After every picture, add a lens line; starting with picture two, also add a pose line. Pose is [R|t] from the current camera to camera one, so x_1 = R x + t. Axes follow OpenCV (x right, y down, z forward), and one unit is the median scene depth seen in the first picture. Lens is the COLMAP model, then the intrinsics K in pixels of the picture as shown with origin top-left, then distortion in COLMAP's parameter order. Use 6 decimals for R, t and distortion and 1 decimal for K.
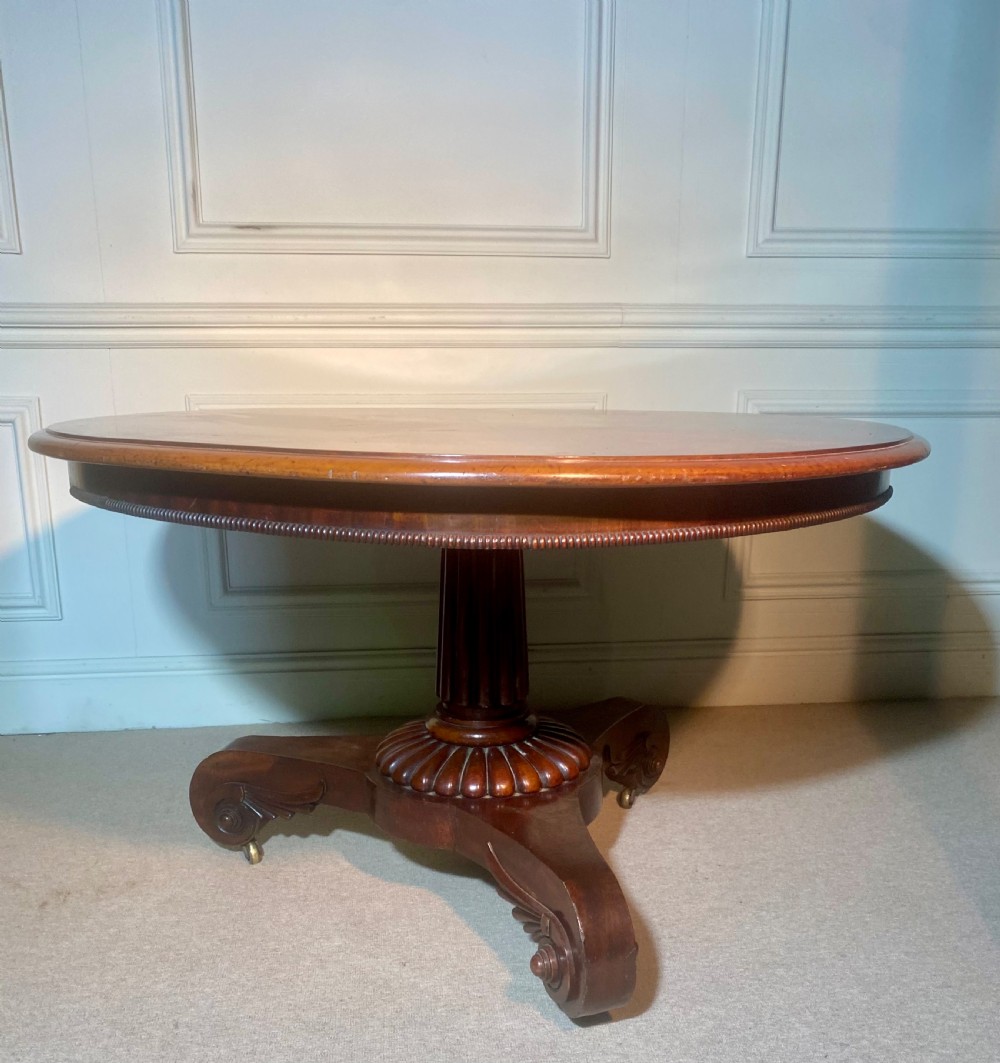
lens RADIAL K [[1073.7, 0, 494.5], [0, 1073.7, 651.8], [0, 0, 1]] dist [0.001488, 0.000000]
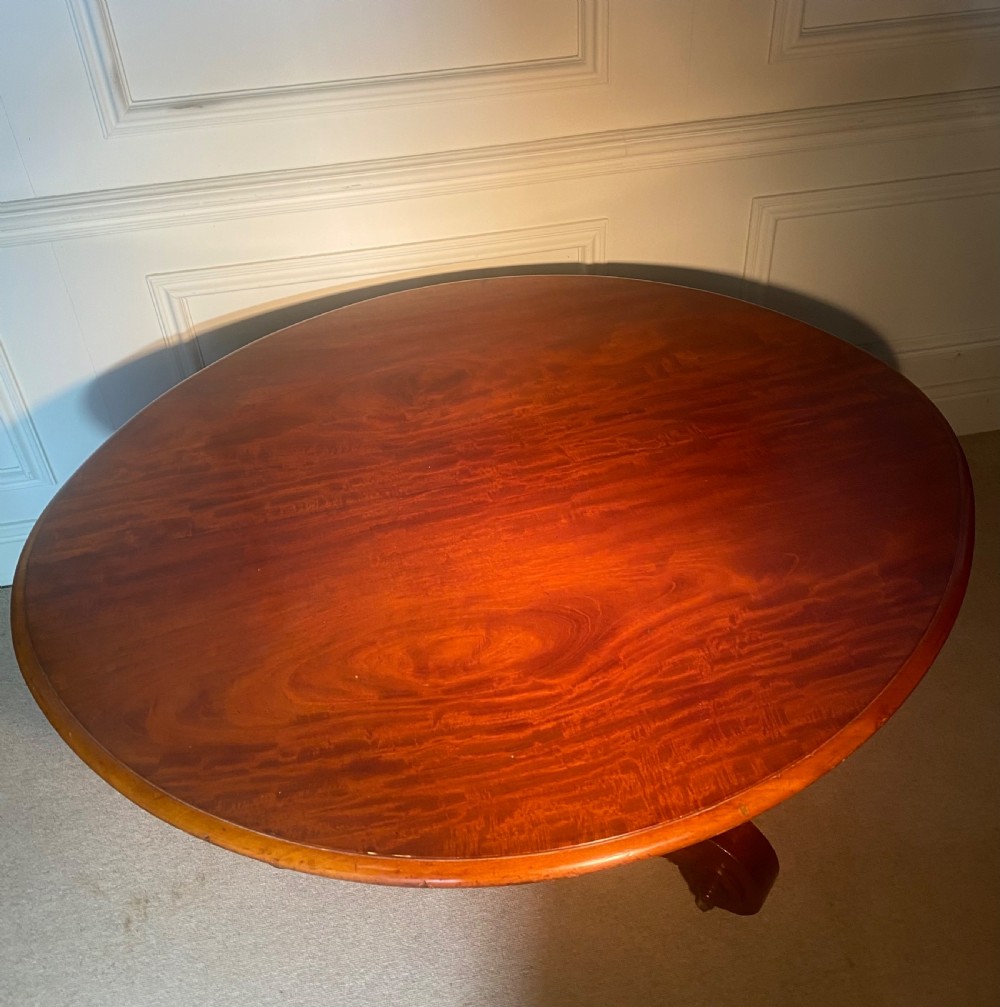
lens RADIAL K [[1084.9, 0, 489.4], [0, 1084.9, 338.5], [0, 0, 1]] dist [0.004451, 0.000000]
pose [[0.997231, -0.073015, 0.014119, -0.021475], [0.062735, 0.927899, 0.367515, -0.650611], [-0.039935, -0.365612, 0.929910, 0.157955]]
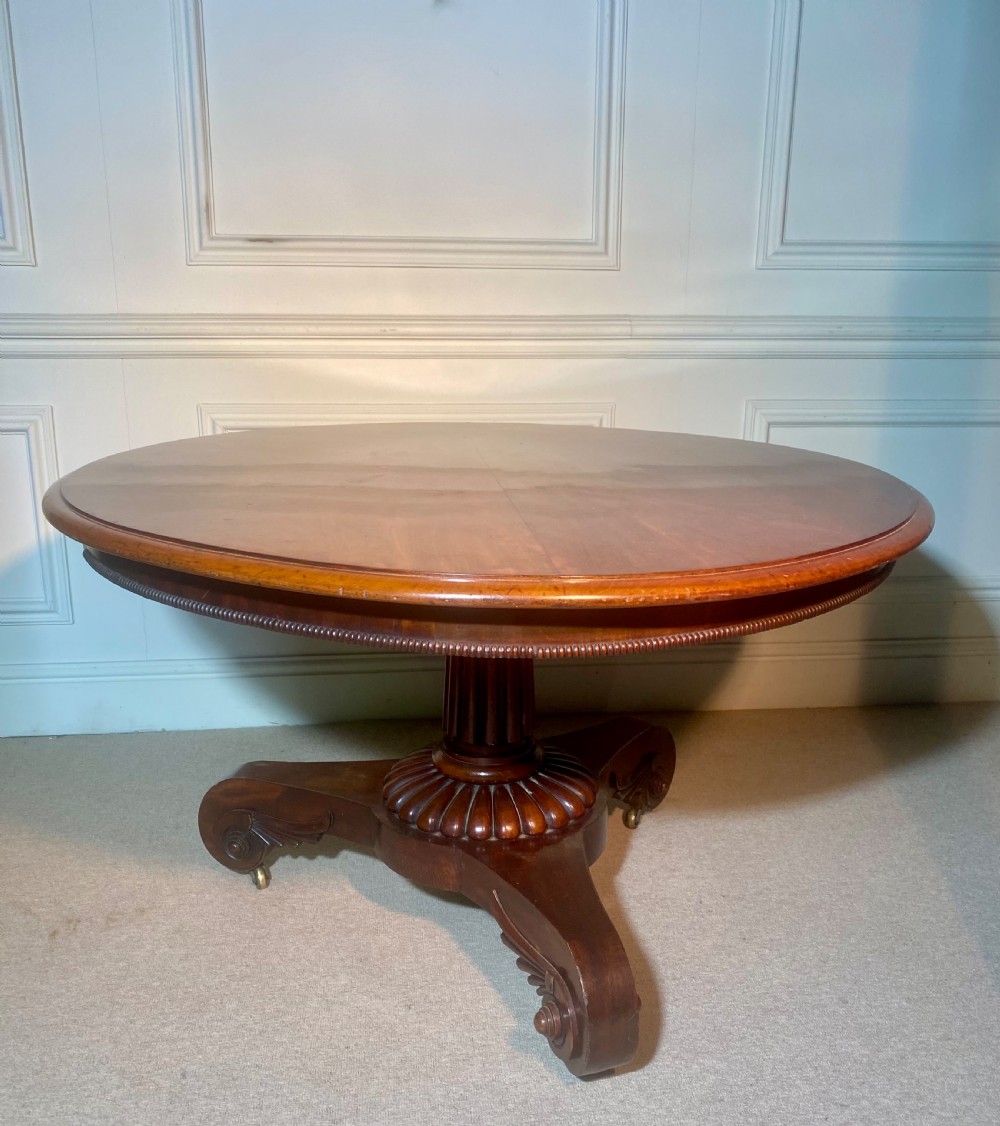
lens RADIAL K [[1075.4, 0, 496.4], [0, 1075.4, 593.7], [0, 0, 1]] dist [0.003222, 0.000000]
pose [[0.999950, 0.007648, -0.006369, 0.000986], [-0.007645, 0.999971, 0.000529, -0.082176], [0.006373, -0.000480, 0.999980, -0.010096]]
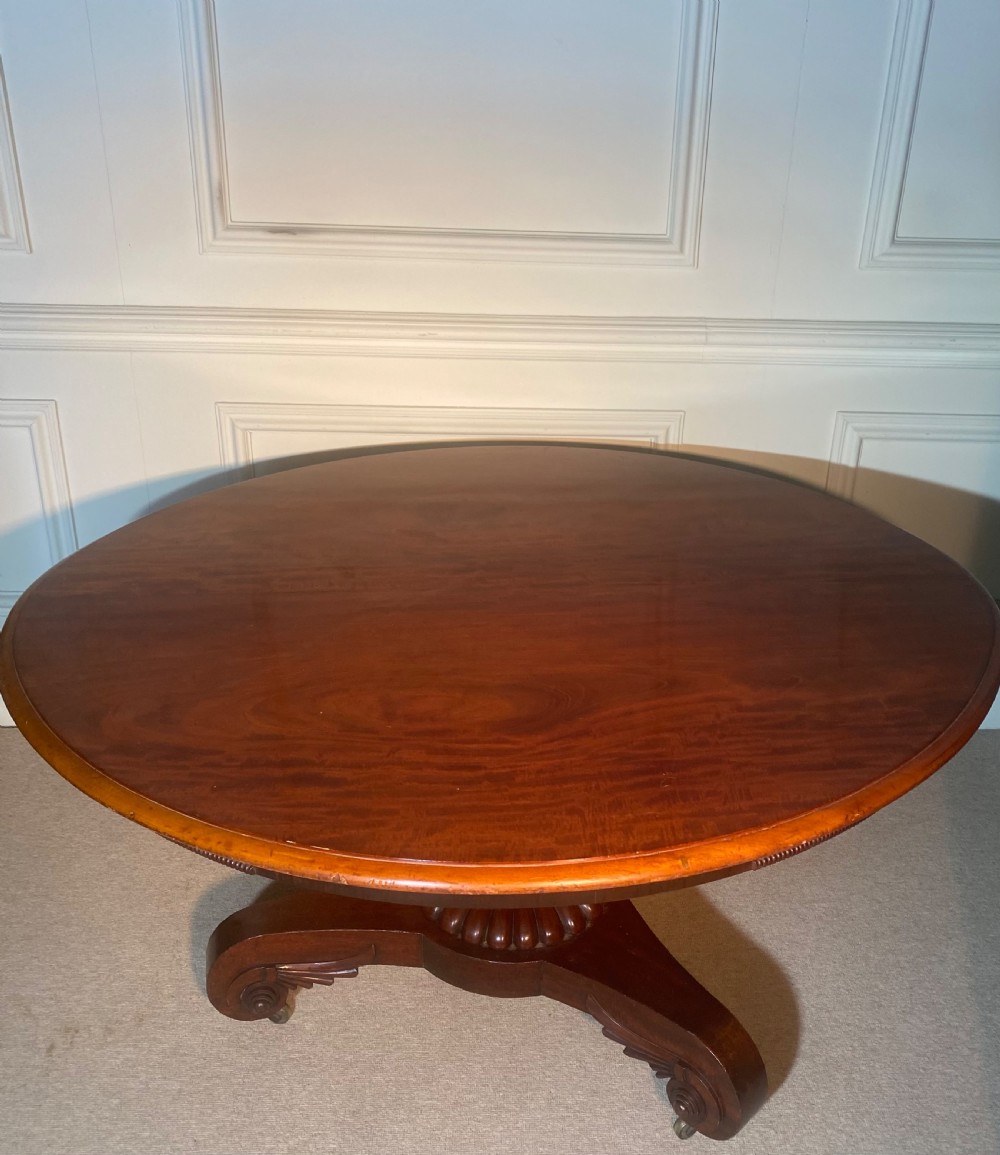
lens RADIAL K [[1194.3, 0, 546.2], [0, 1194.3, 491.6], [0, 0, 1]] dist [0.006016, 0.000000]
pose [[0.996462, 0.060166, -0.058680, 0.069048], [-0.048980, 0.983120, 0.176285, -0.457303], [0.068296, -0.172788, 0.982588, 0.022526]]
